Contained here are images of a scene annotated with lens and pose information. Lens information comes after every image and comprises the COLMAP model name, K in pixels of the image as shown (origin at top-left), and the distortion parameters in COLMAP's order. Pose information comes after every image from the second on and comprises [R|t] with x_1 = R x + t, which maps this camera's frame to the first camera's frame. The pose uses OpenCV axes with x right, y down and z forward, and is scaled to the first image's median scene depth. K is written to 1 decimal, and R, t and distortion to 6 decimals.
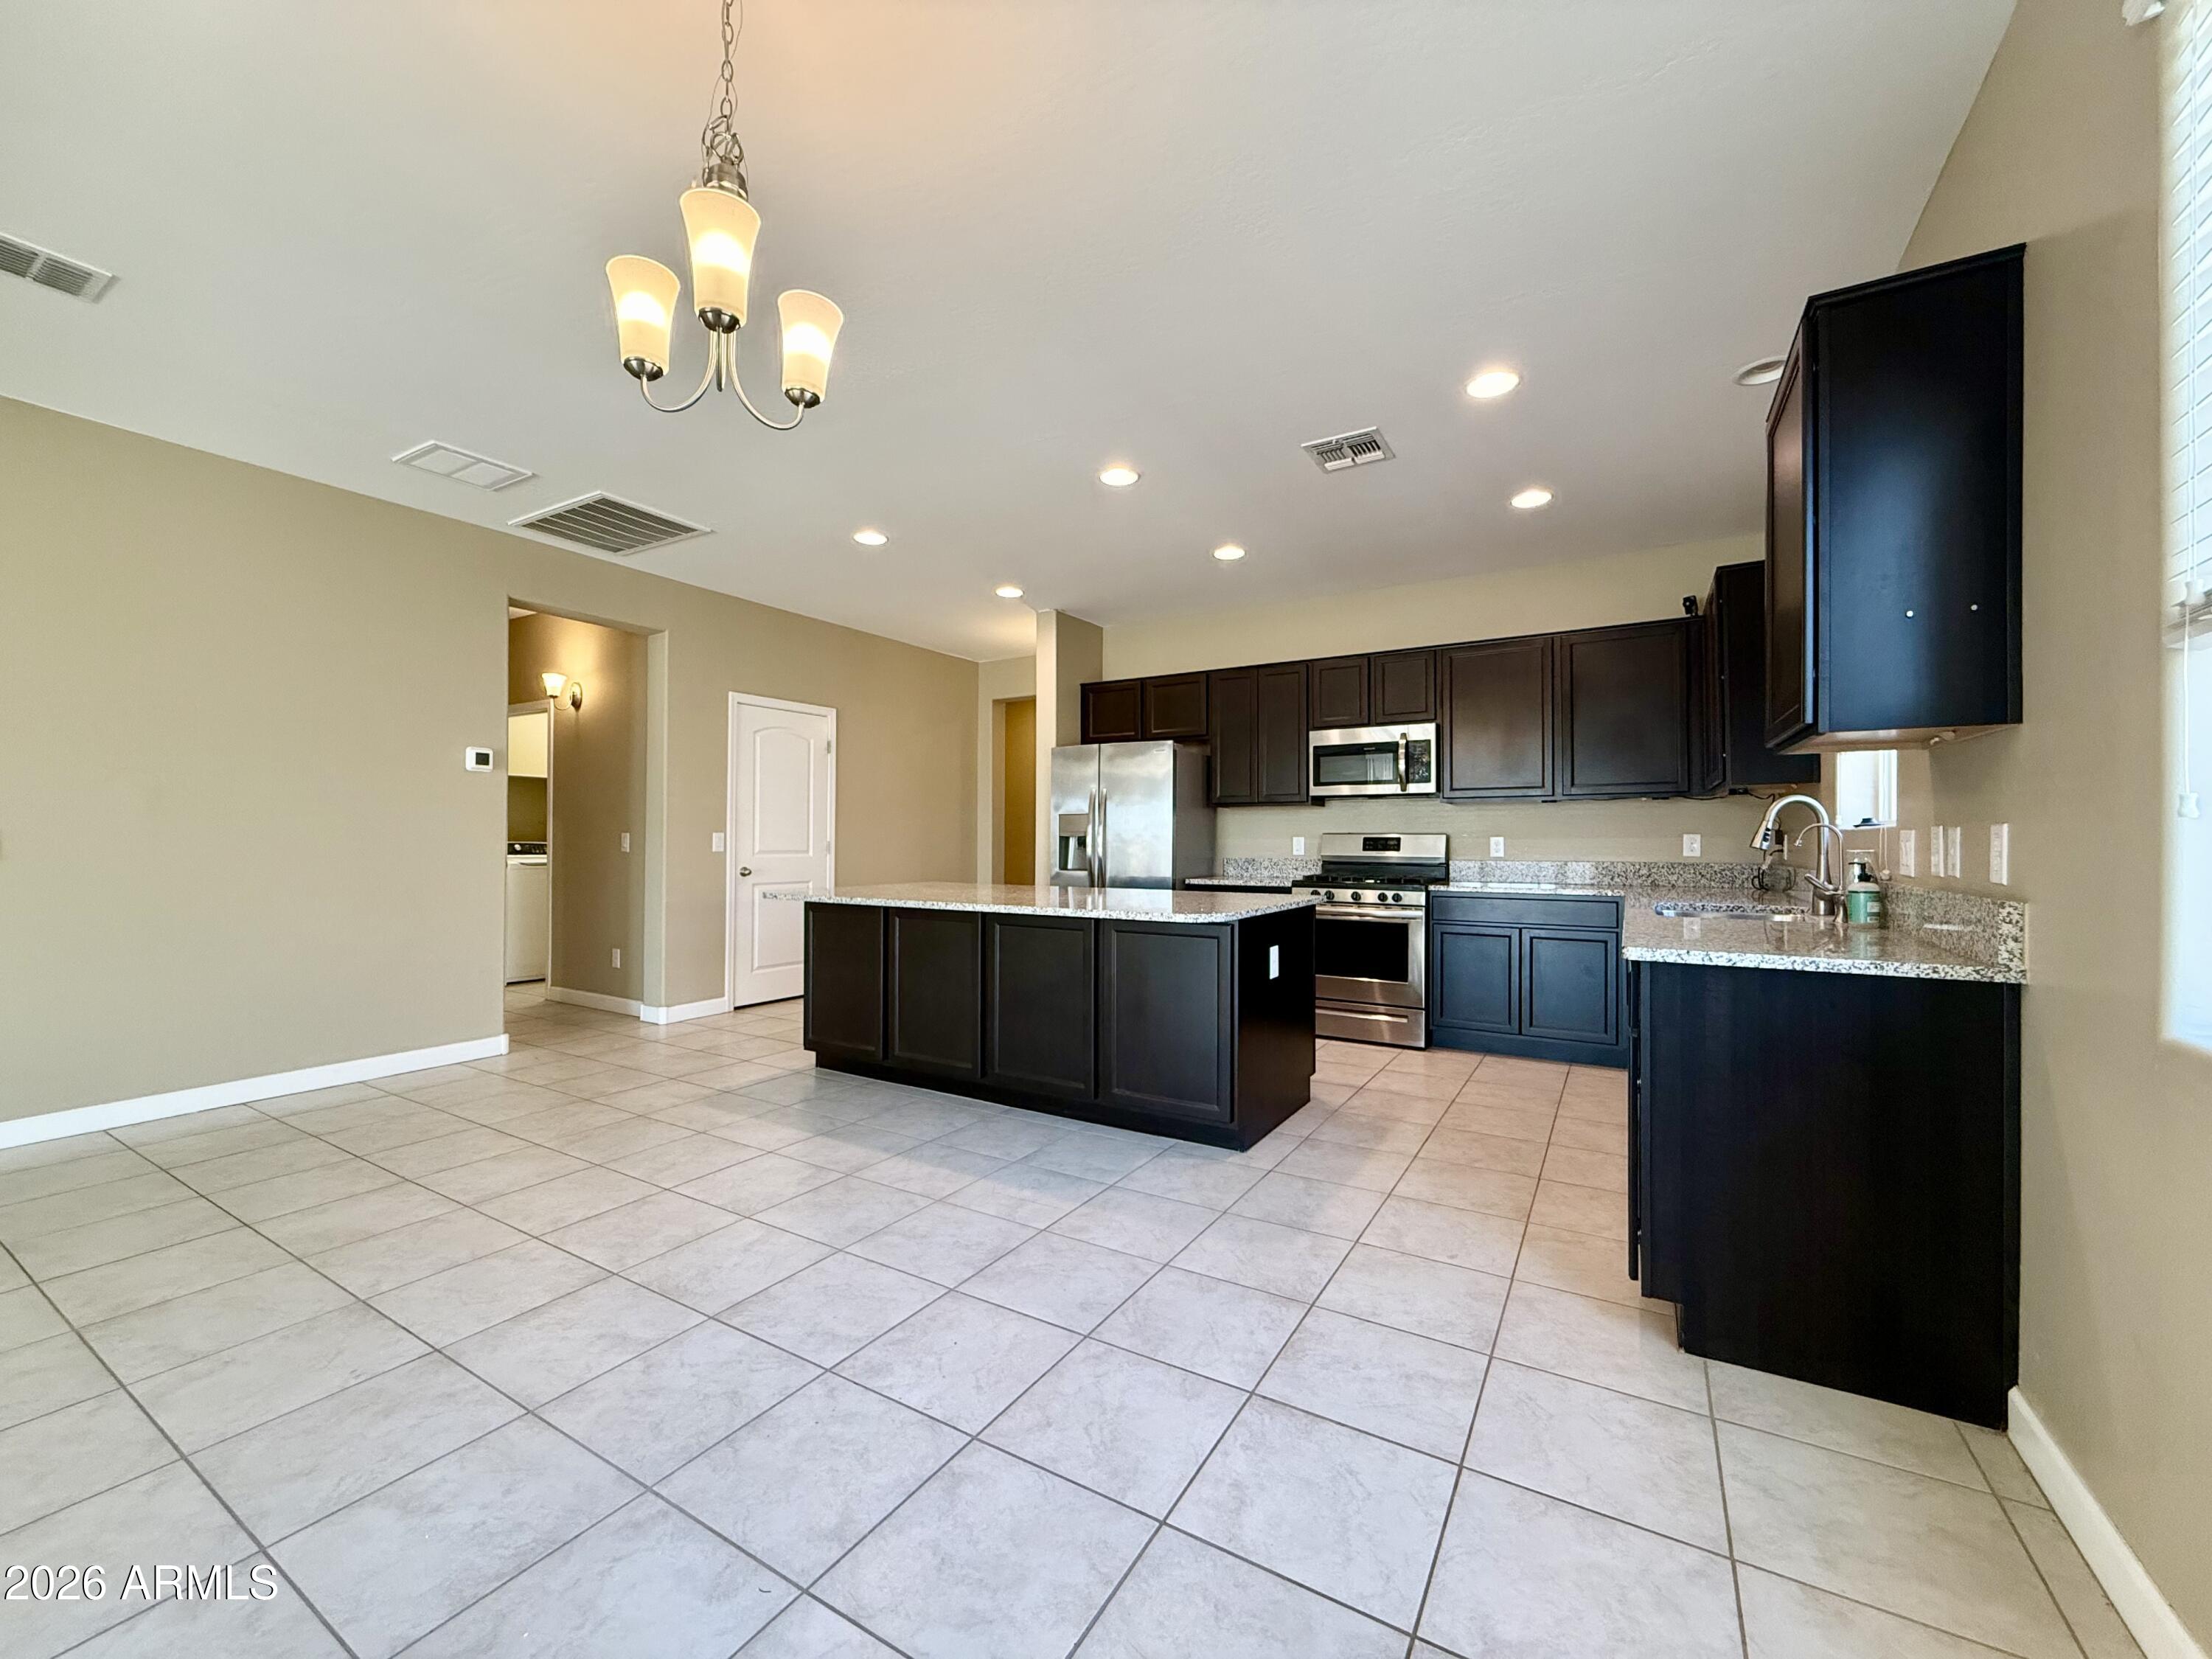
lens RADIAL K [[888.4, 0, 1085.5], [0, 888.4, 836.7], [0, 0, 1]] dist [-0.005794, 0.000938]
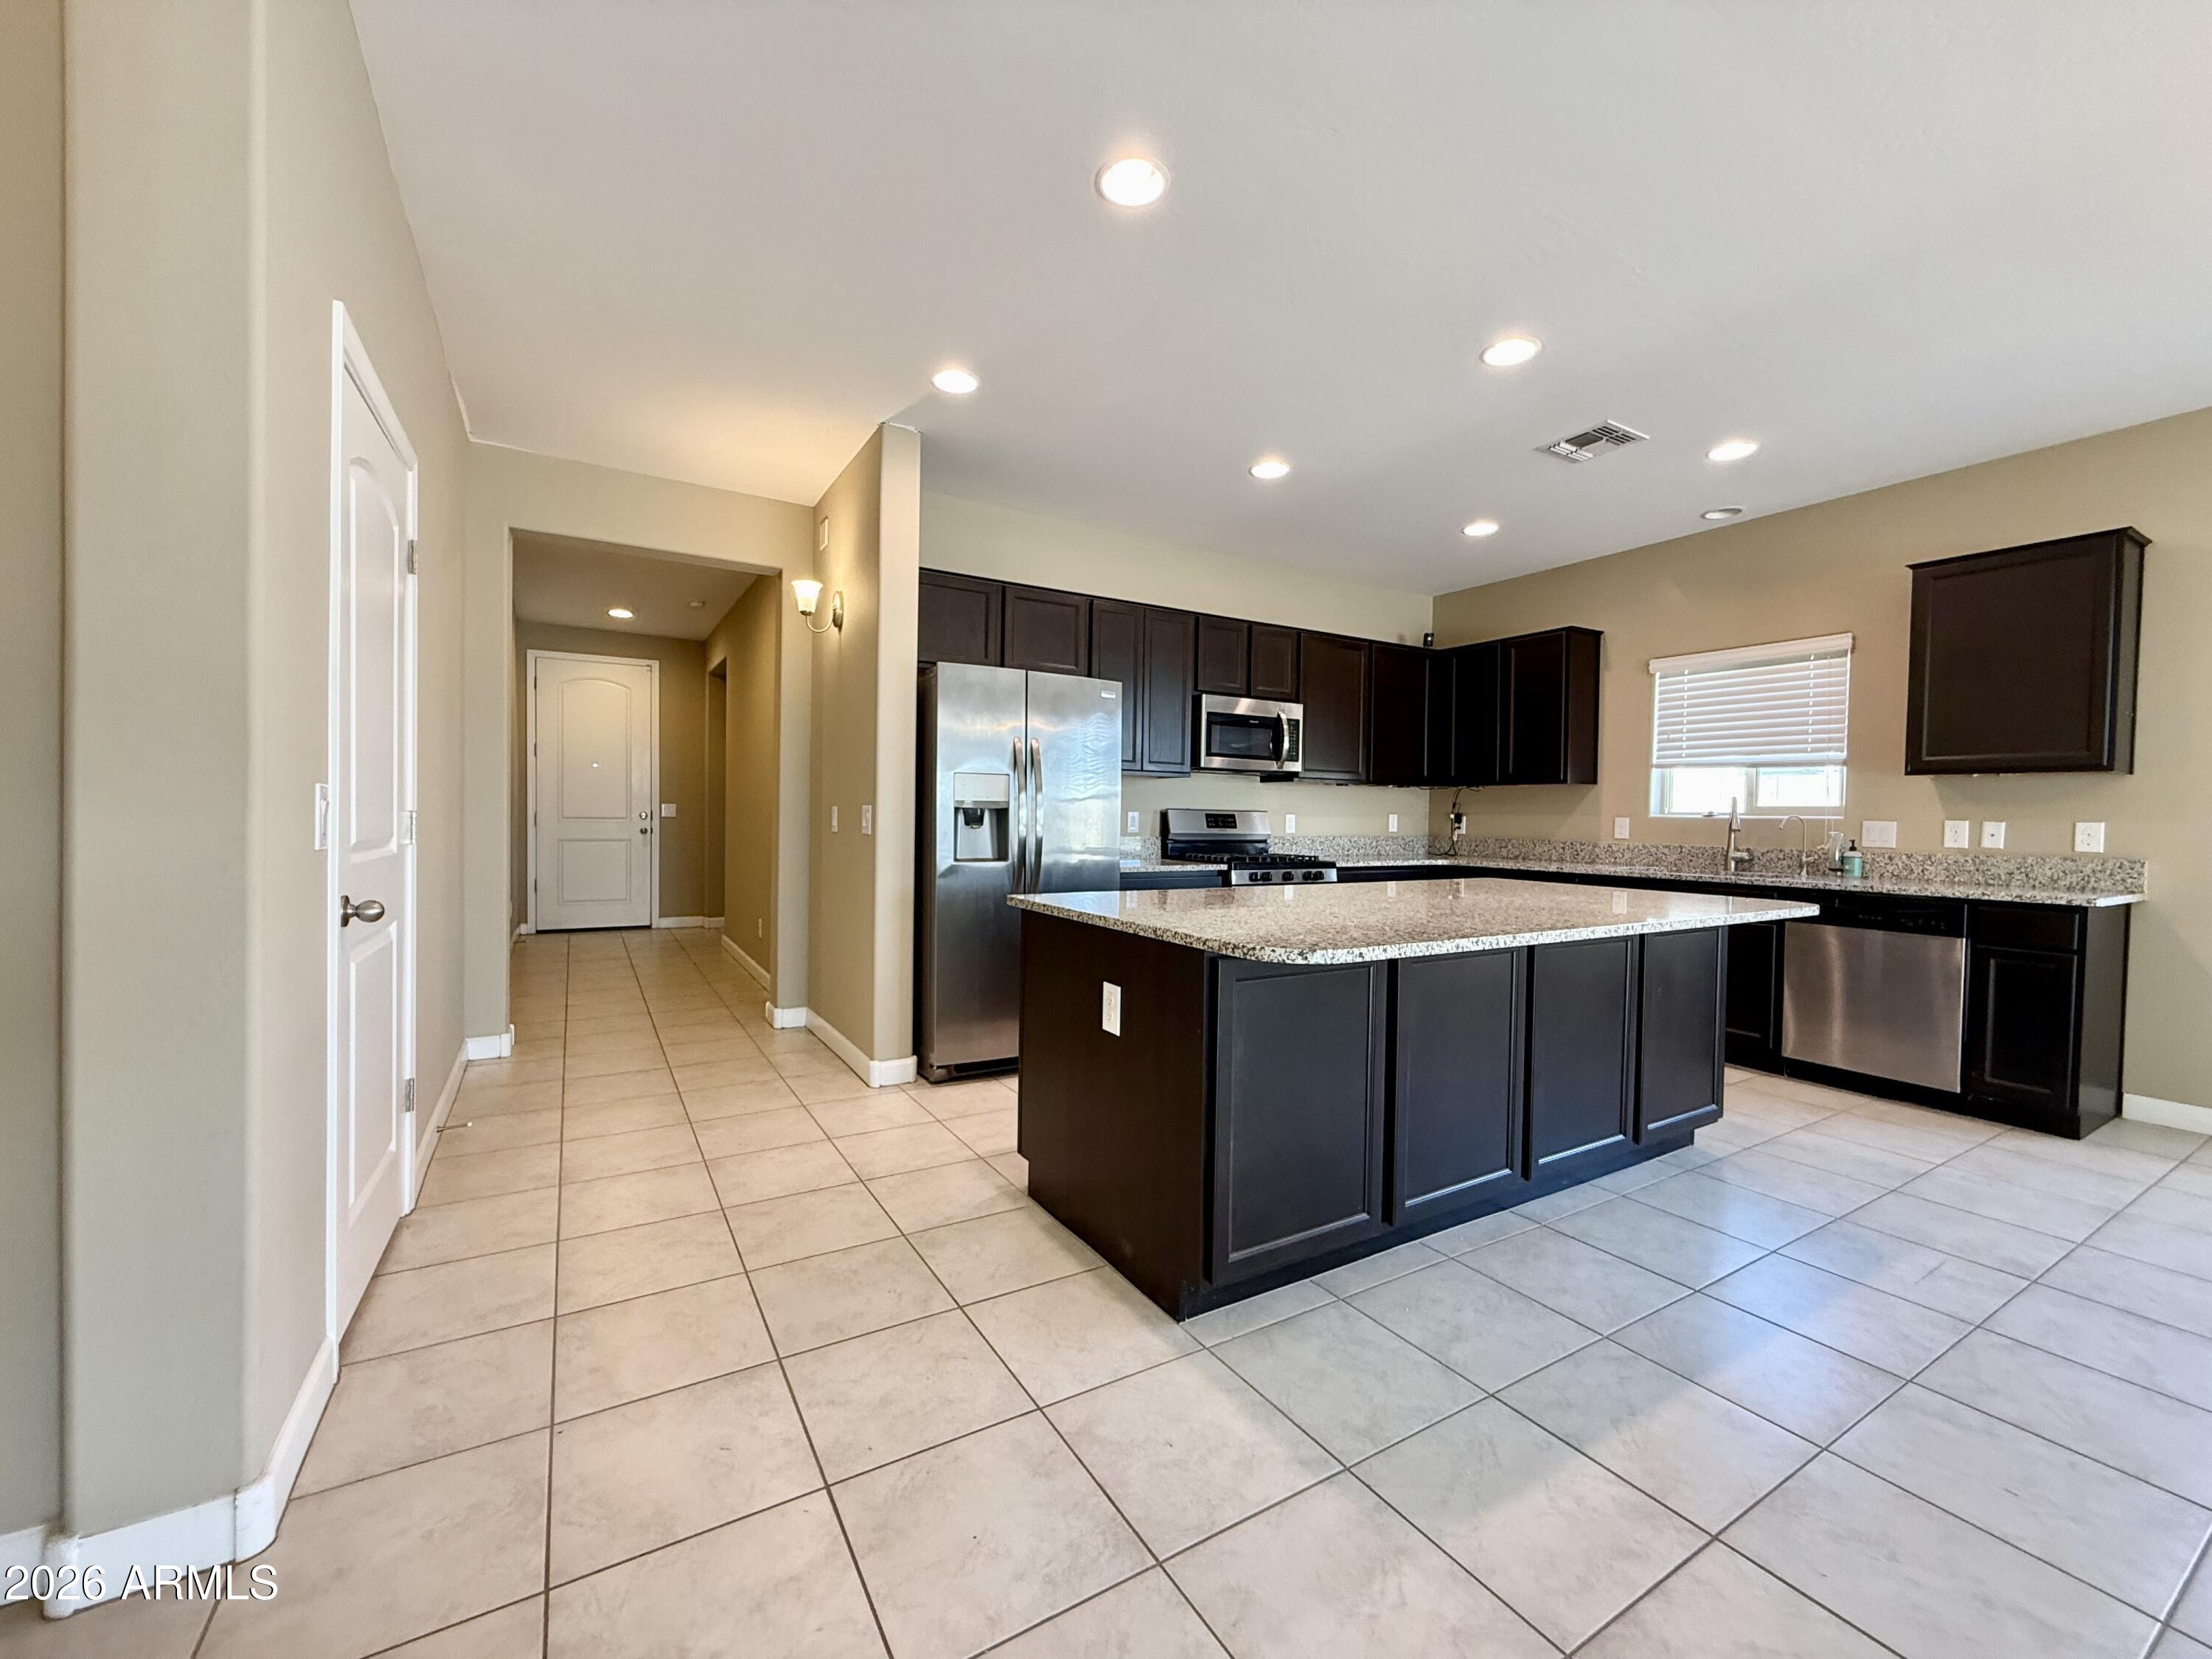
lens RADIAL K [[888.4, 0, 1091.6], [0, 888.4, 824.8], [0, 0, 1]] dist [-0.005794, 0.000938]
pose [[0.465318, -0.008320, 0.885104, -0.634779], [-0.014126, 0.999759, 0.016825, -0.002025], [-0.885031, -0.020332, 0.465088, 0.731163]]
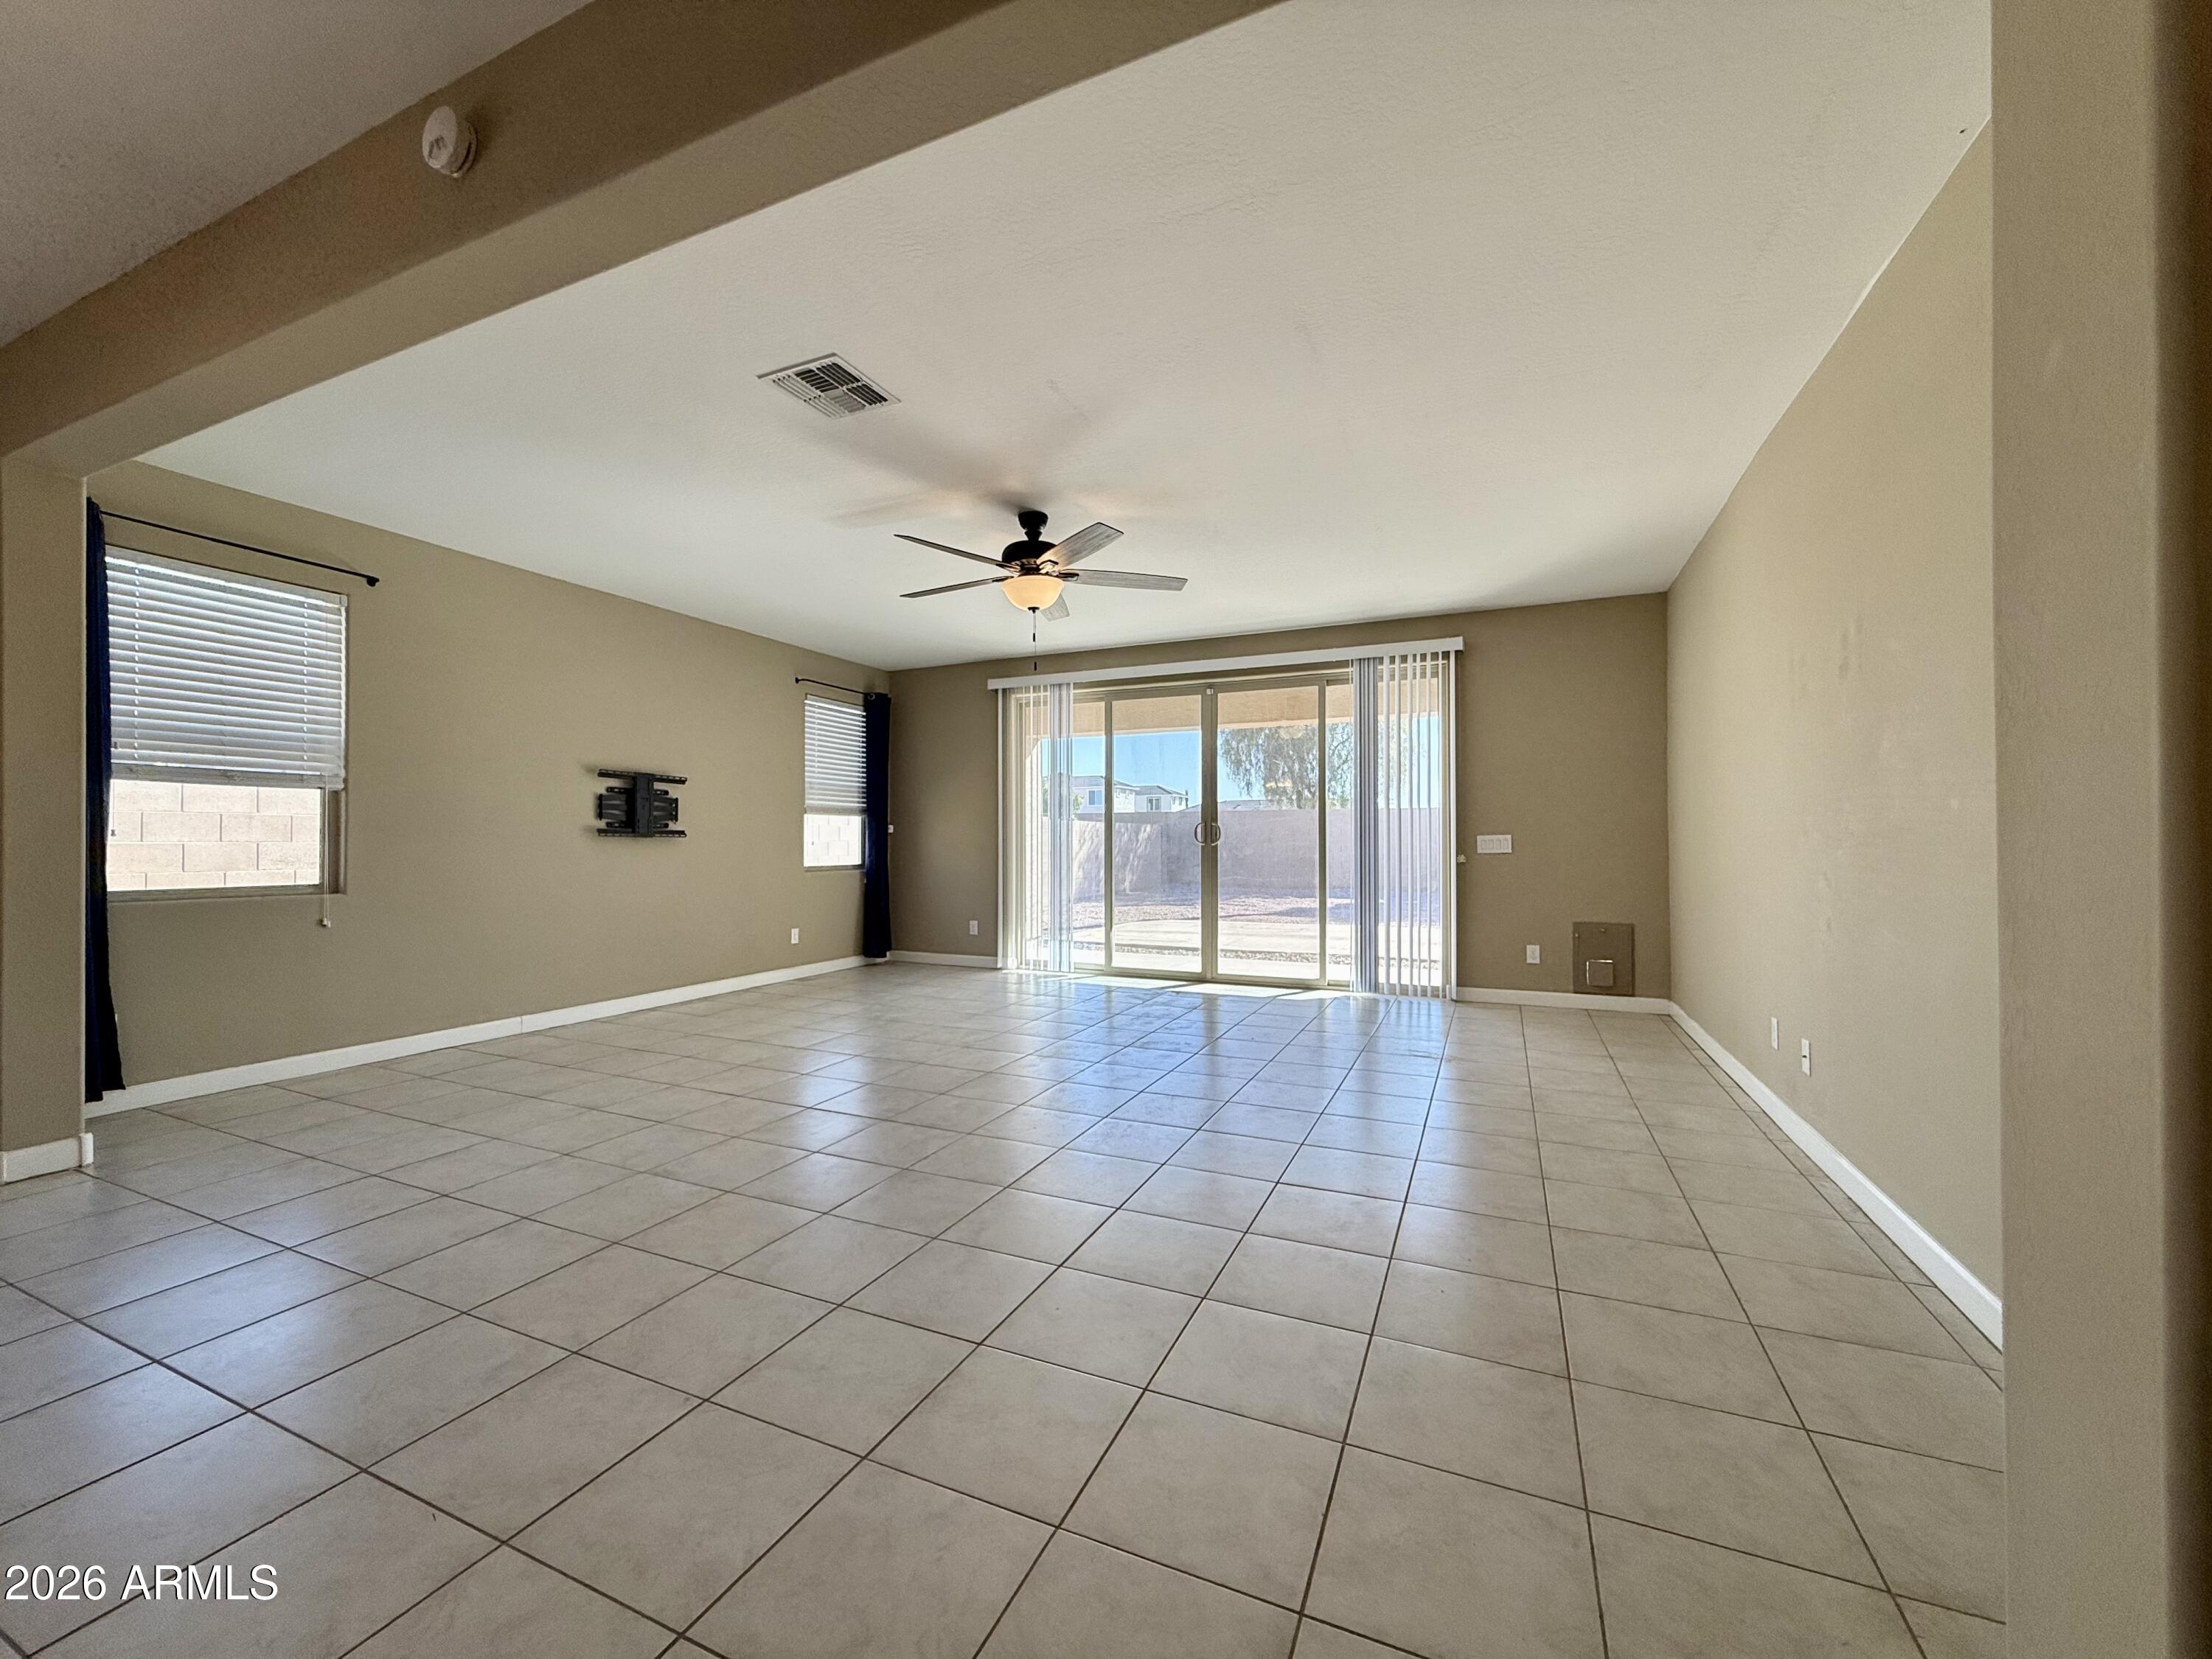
lens RADIAL K [[888.4, 0, 1089.0], [0, 888.4, 831.1], [0, 0, 1]] dist [-0.005794, 0.000938]
pose [[0.992491, -0.000409, 0.122314, -0.042823], [0.001358, 0.999970, -0.007675, -0.000312], [-0.122307, 0.007783, 0.992462, -0.069661]]
